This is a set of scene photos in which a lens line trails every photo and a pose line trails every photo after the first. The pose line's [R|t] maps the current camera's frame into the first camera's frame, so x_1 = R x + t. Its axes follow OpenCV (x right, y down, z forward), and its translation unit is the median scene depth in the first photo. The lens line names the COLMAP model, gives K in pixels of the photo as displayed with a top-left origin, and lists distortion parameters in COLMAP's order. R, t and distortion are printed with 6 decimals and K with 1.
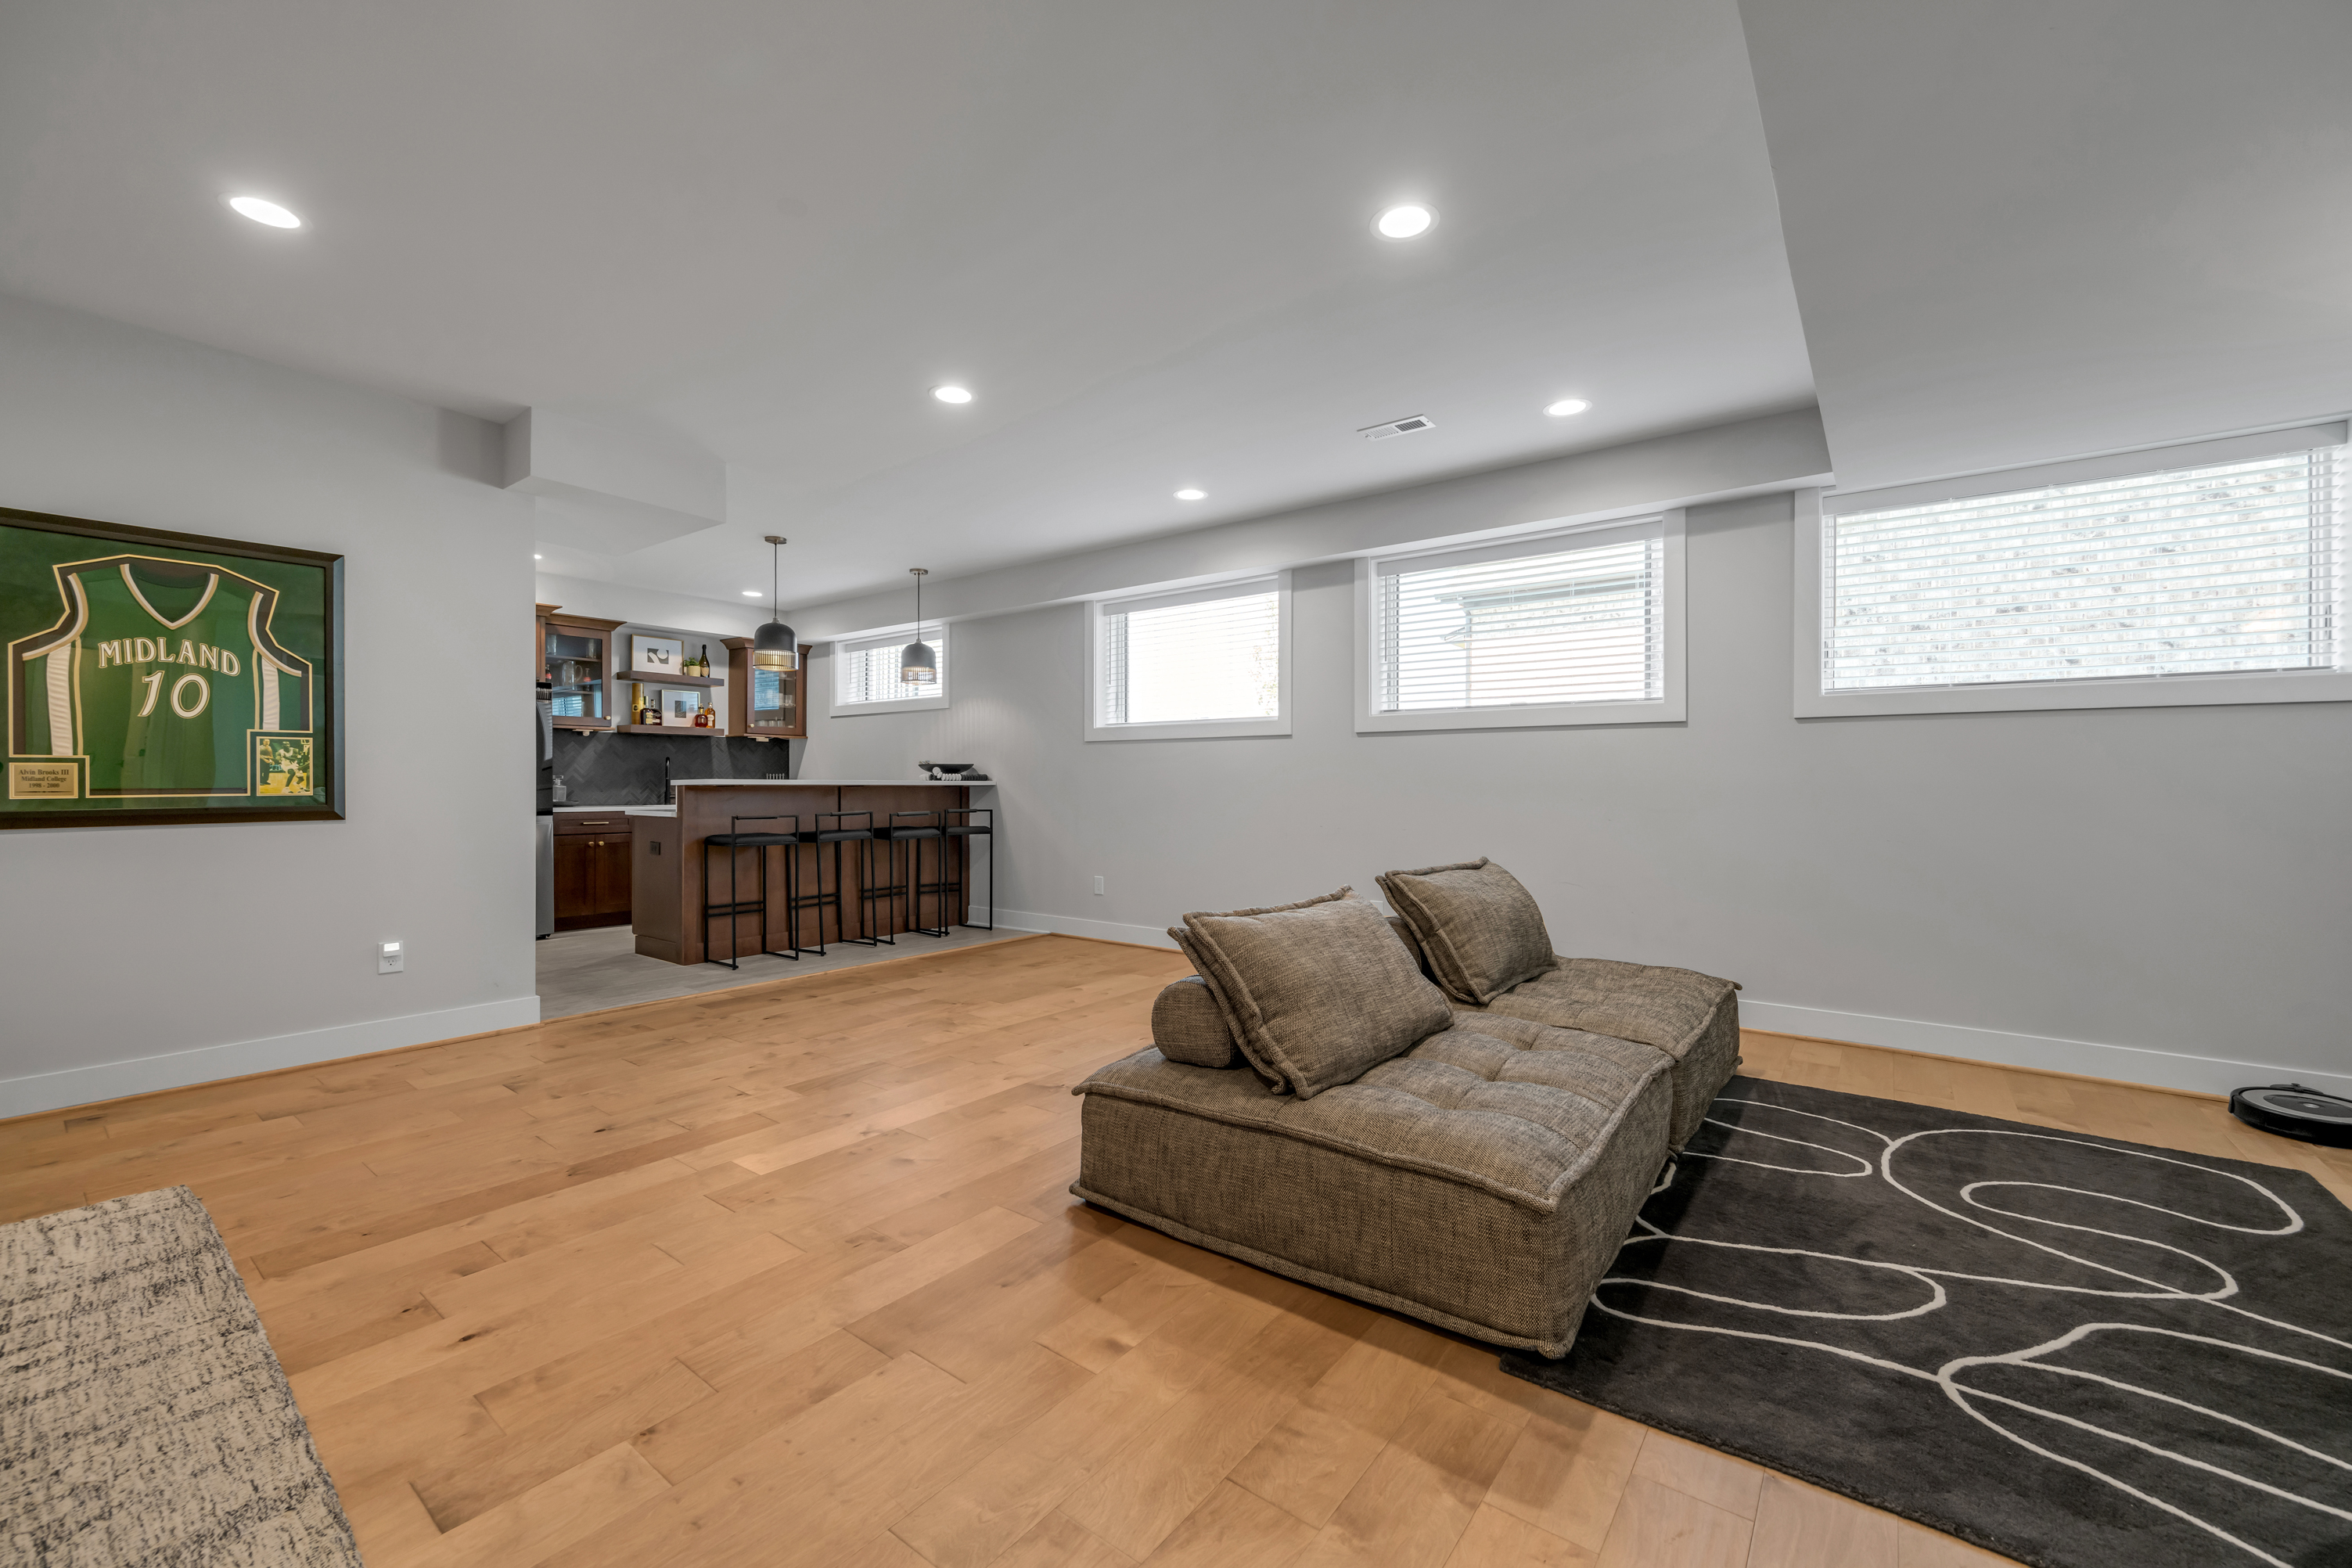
lens RADIAL K [[941.8, 0, 1176.0], [0, 941.8, 784.0], [0, 0, 1]] dist [-0.002584, 0.000283]
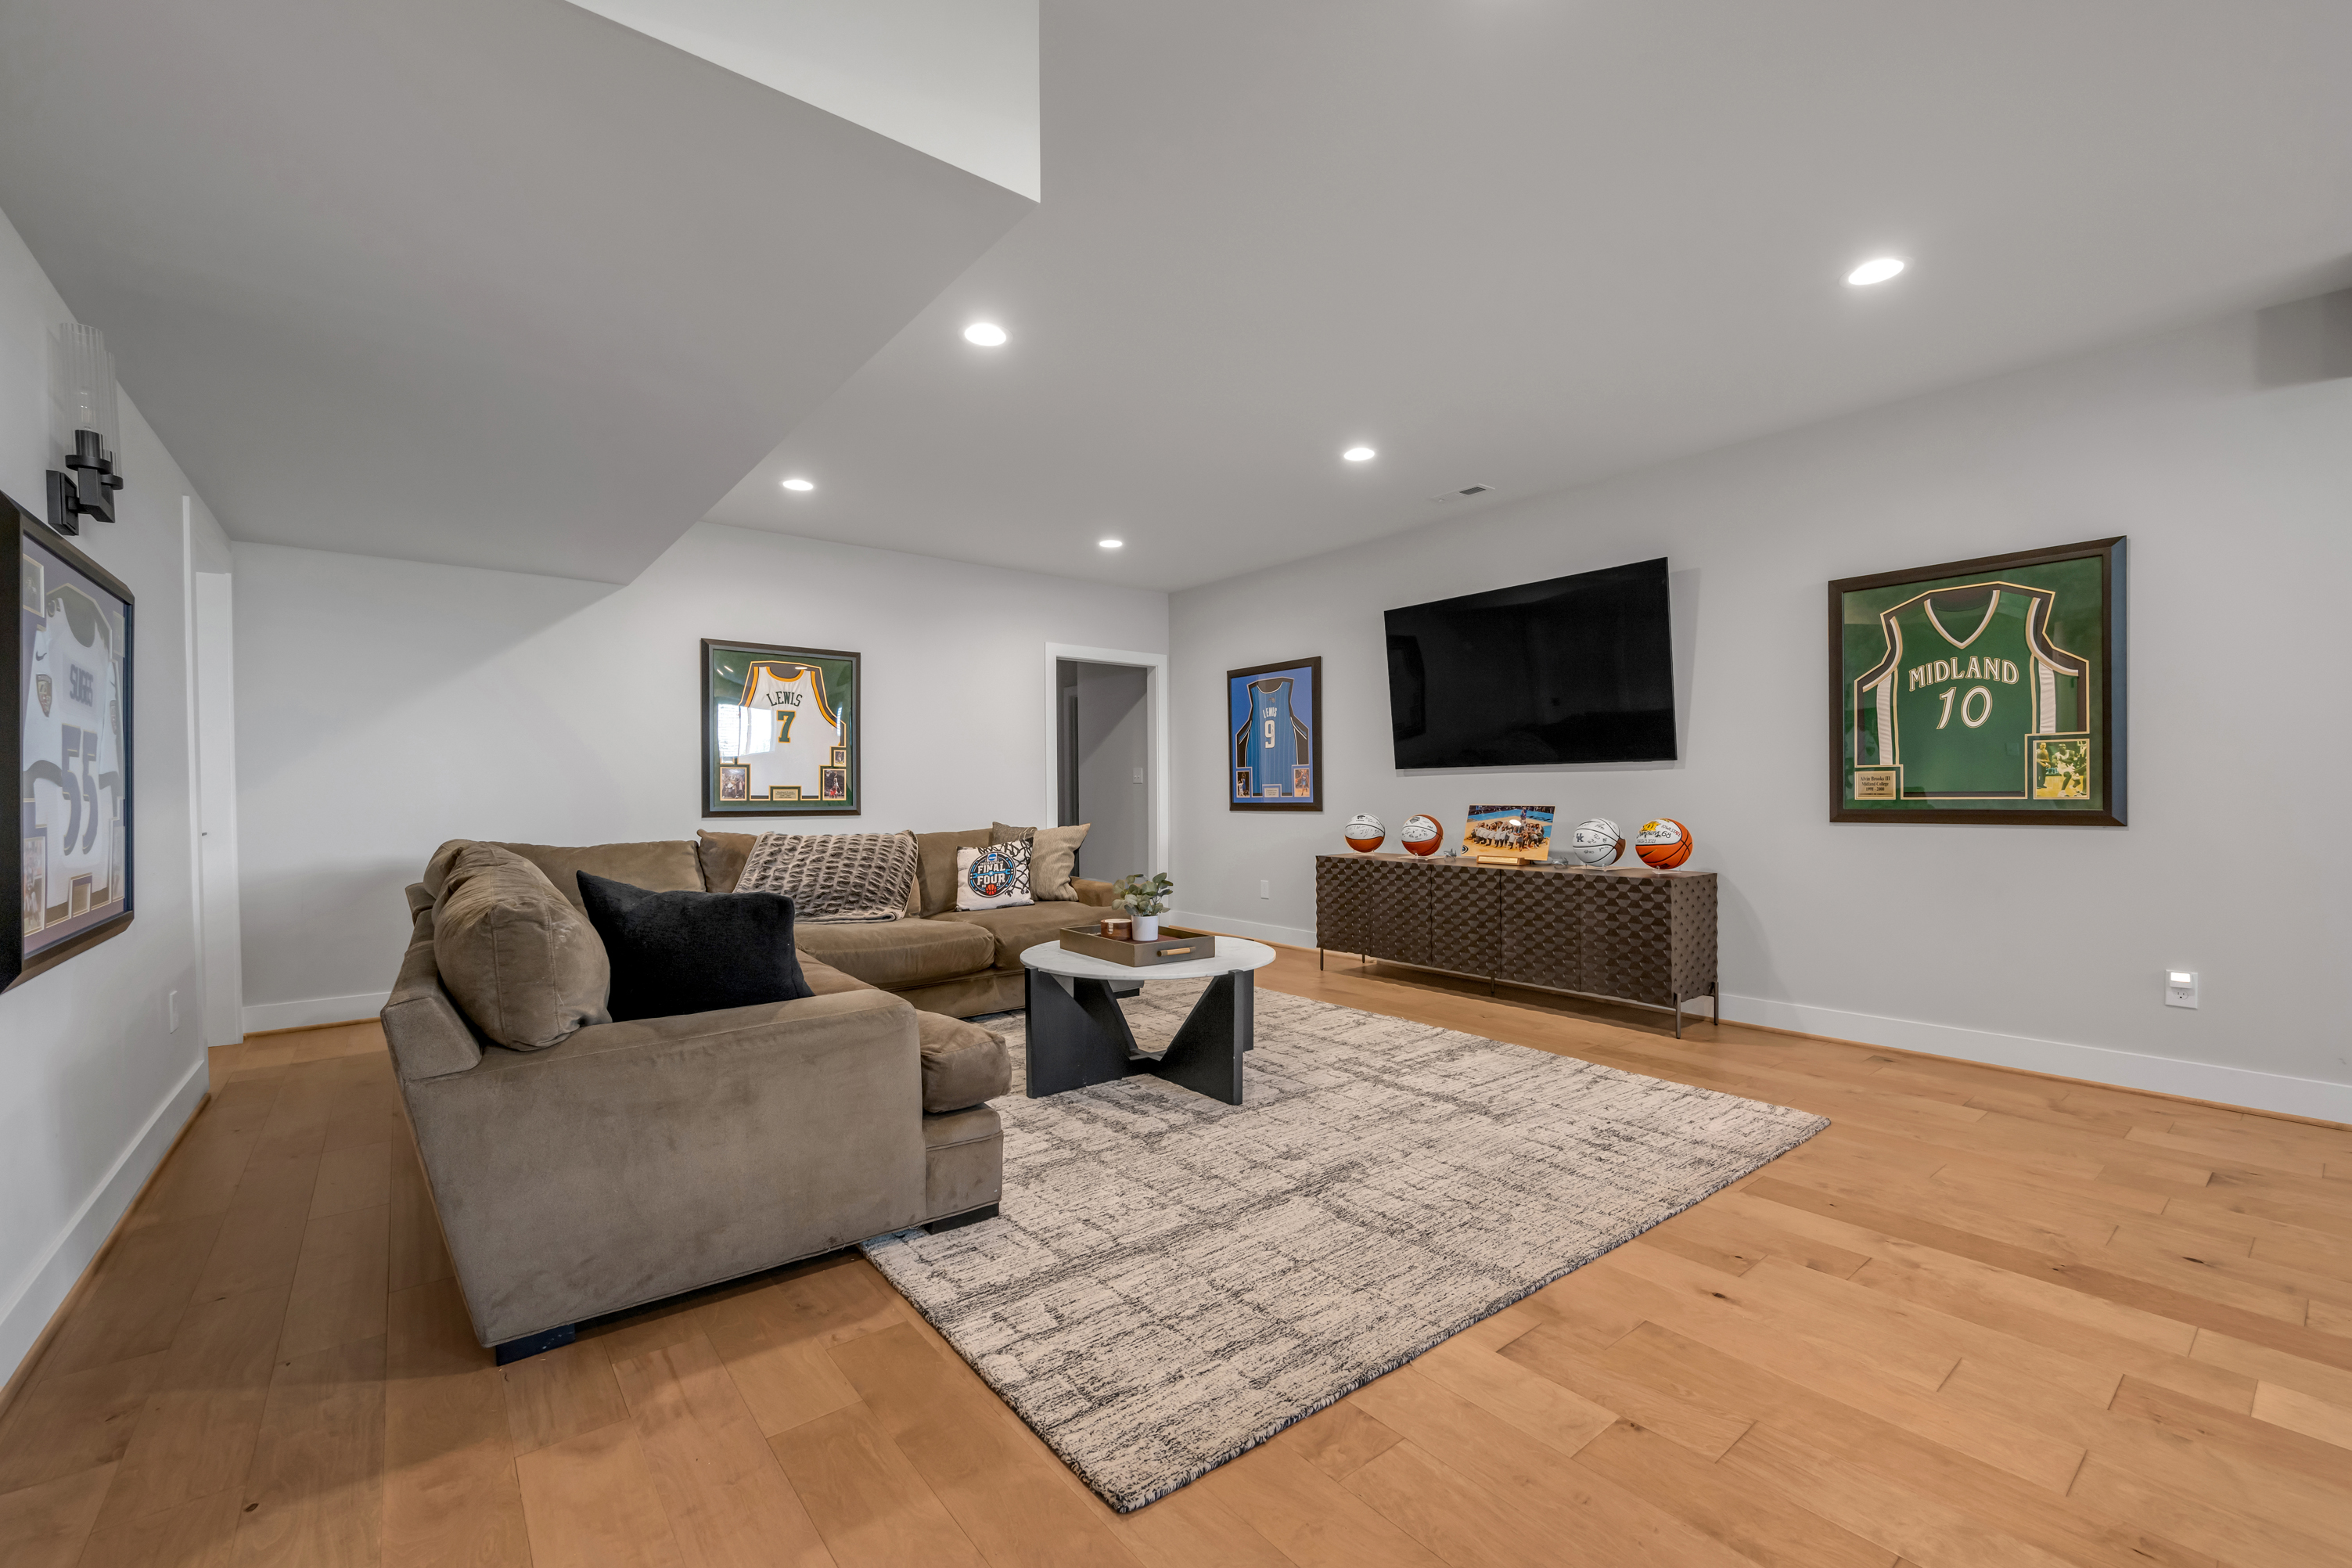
lens RADIAL K [[975.2, 0, 1185.9], [0, 975.2, 808.2], [0, 0, 1]] dist [-0.001747, -0.000217]
pose [[-0.232290, 0.018161, -0.972477, 0.257762], [0.003572, 0.999835, 0.017819, 0.000356], [0.972640, 0.000666, -0.232317, 0.353510]]
